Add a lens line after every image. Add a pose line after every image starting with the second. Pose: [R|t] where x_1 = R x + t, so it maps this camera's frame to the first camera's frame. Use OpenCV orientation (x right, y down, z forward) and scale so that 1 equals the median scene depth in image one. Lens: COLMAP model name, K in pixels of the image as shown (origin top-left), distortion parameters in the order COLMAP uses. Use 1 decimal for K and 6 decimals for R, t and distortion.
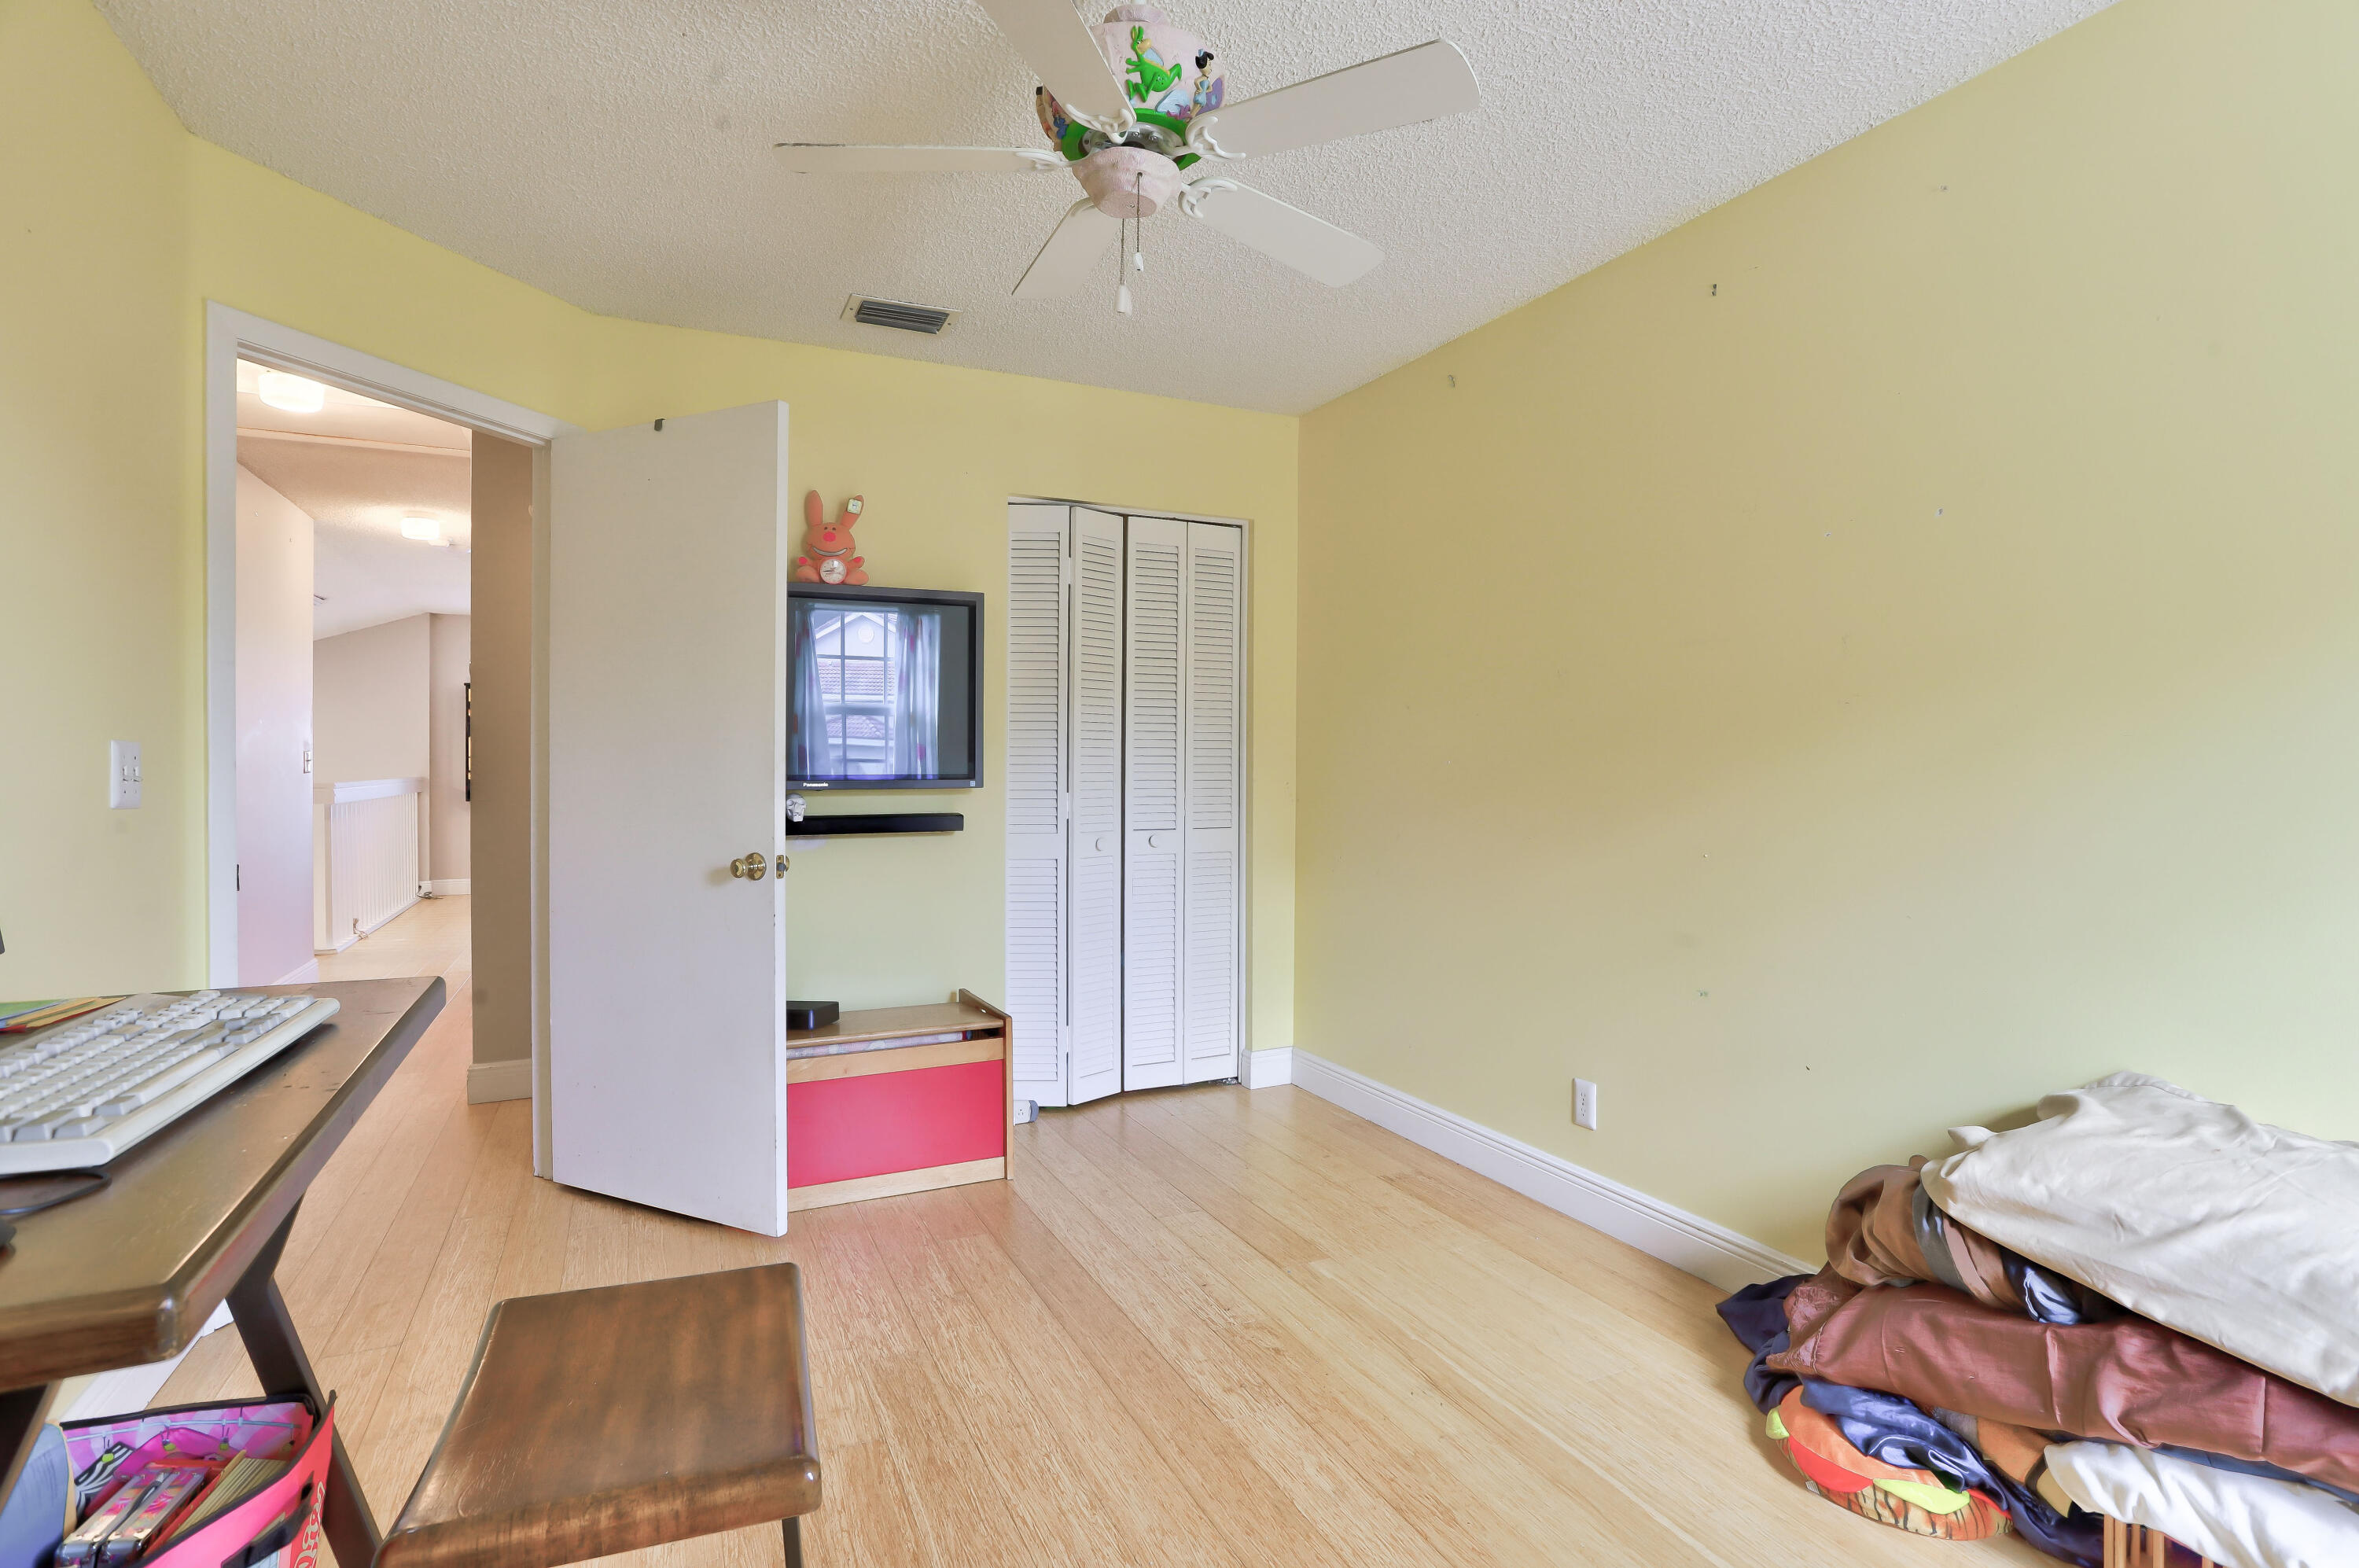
lens RADIAL K [[1132.6, 0, 1169.4], [0, 1132.6, 769.5], [0, 0, 1]] dist [-0.050649, 0.022265]
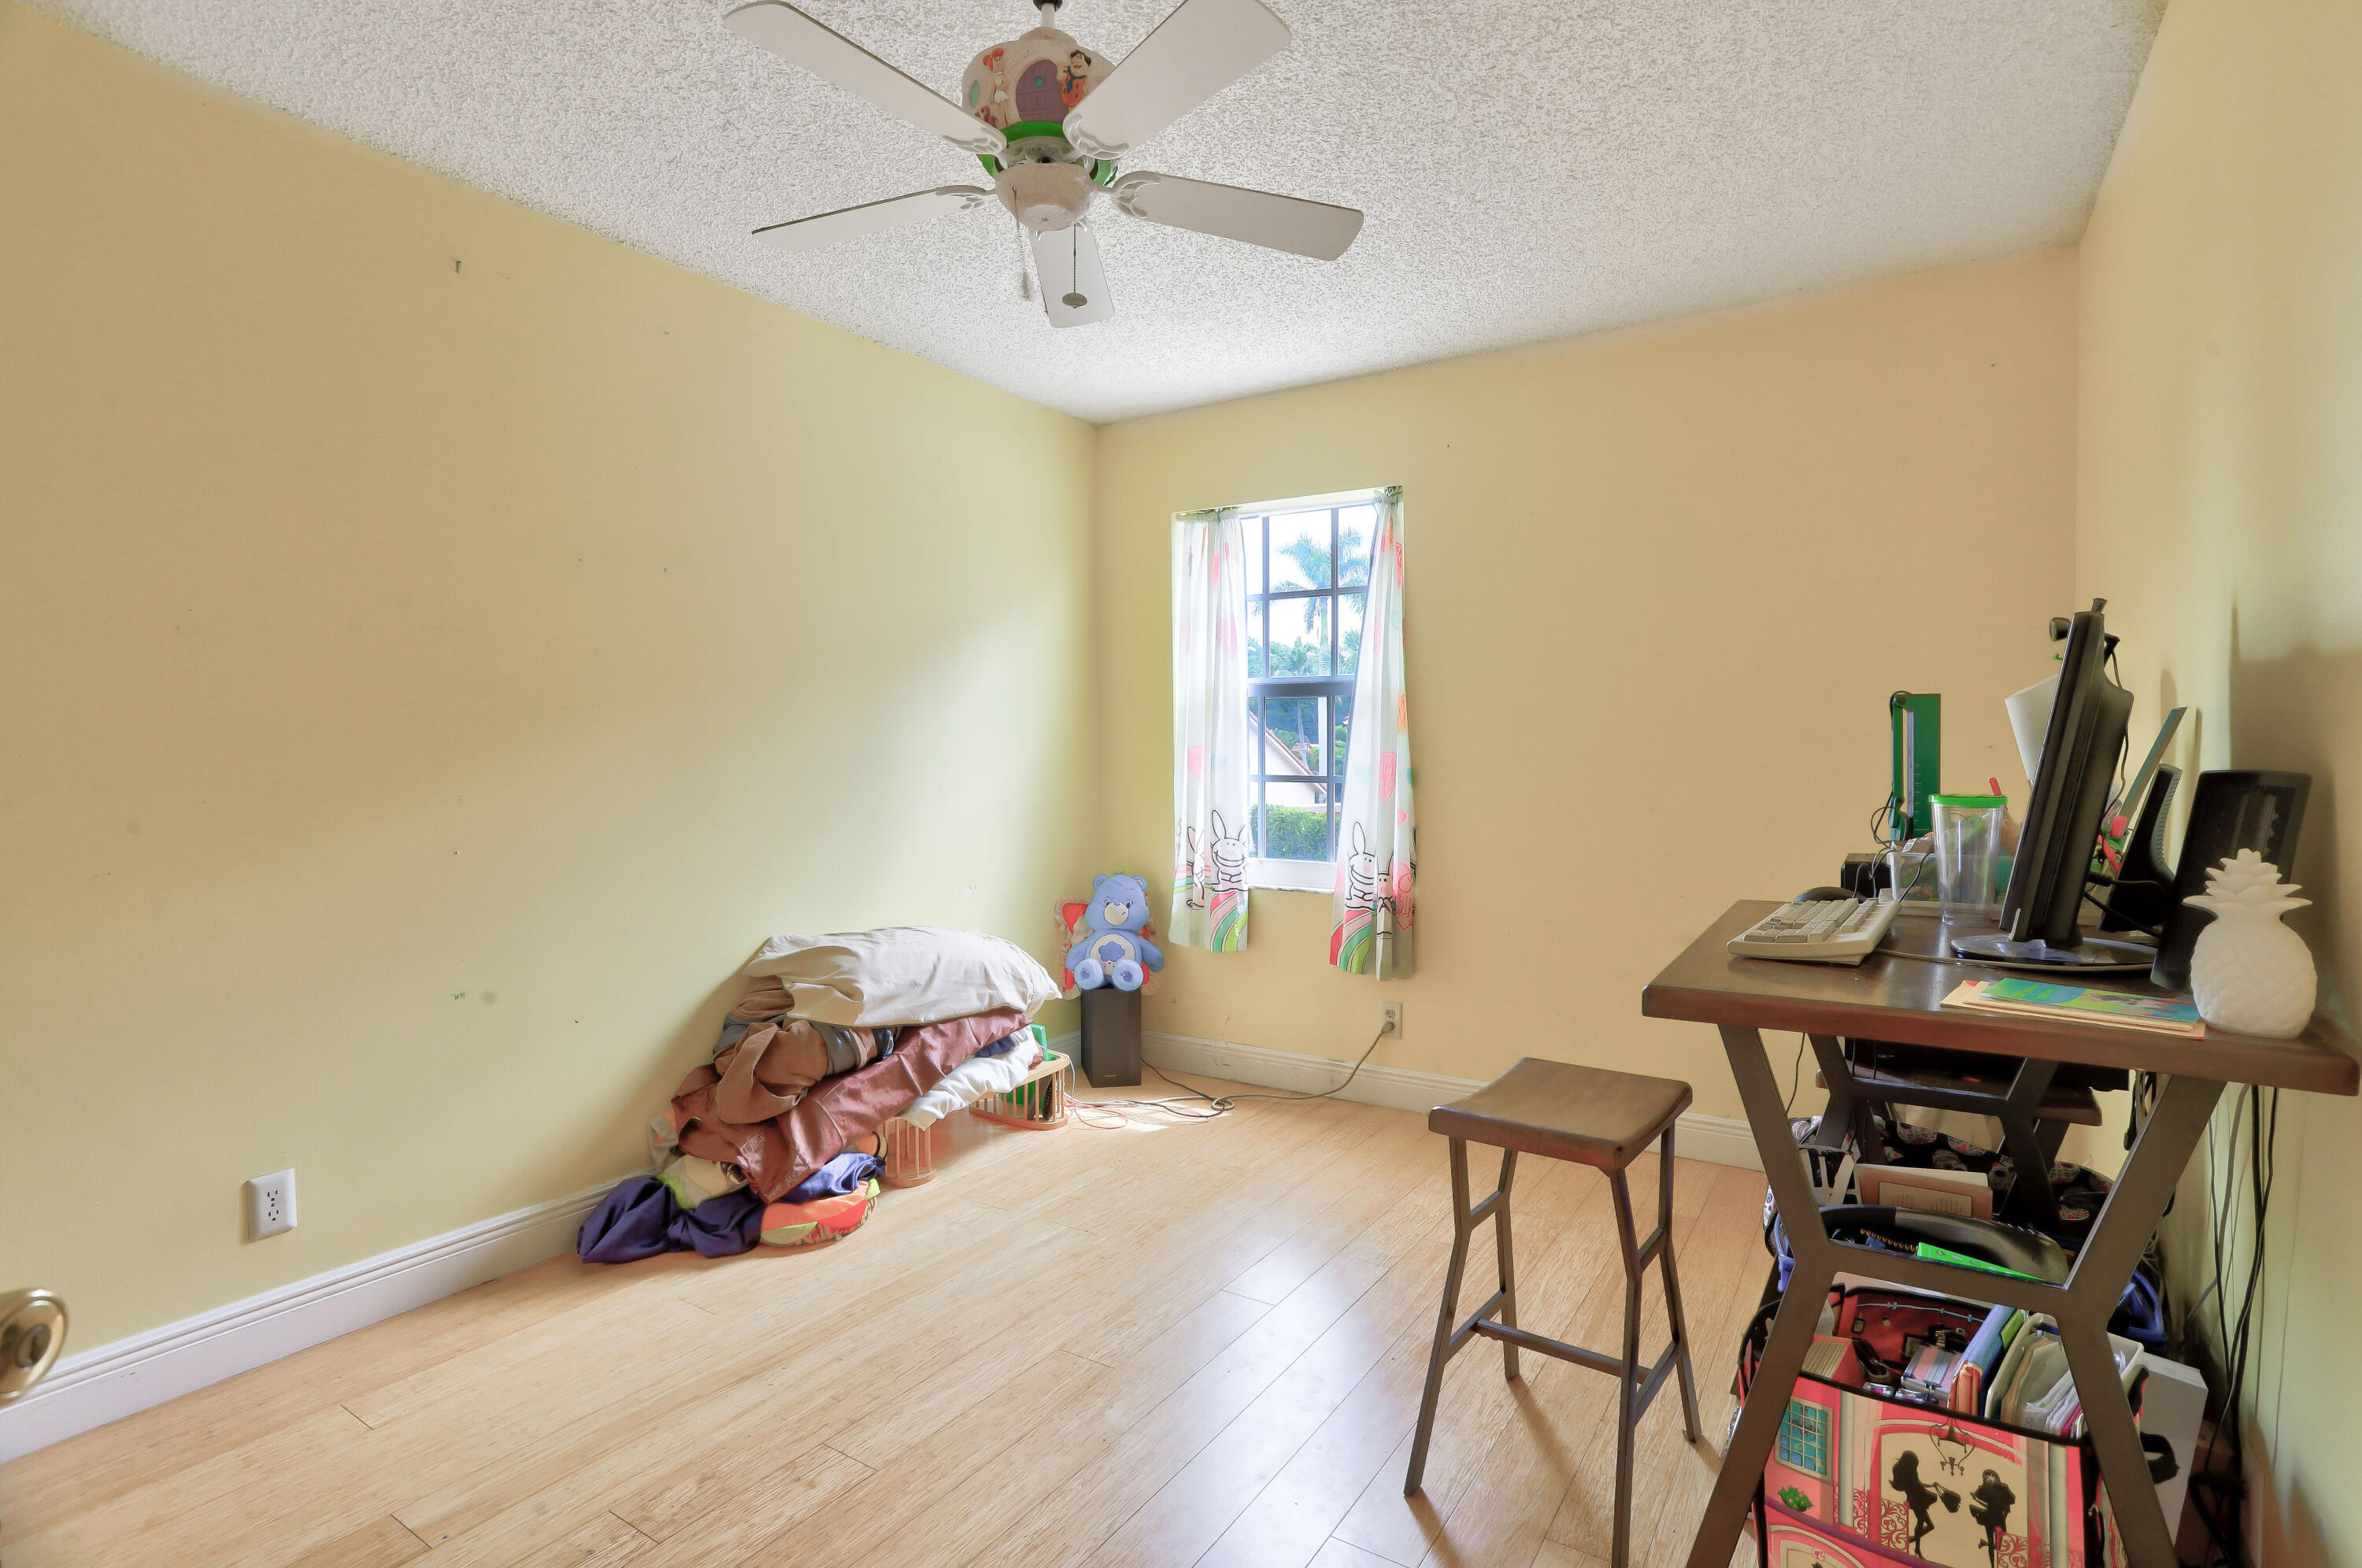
lens RADIAL K [[1133.9, 0, 1170.9], [0, 1133.9, 769.5], [0, 0, 1]] dist [-0.050649, 0.022265]
pose [[-0.531106, -0.004154, 0.847295, -0.848458], [0.007764, 0.999922, 0.009769, 0.000531], [-0.847270, 0.011766, -0.531033, 1.264797]]
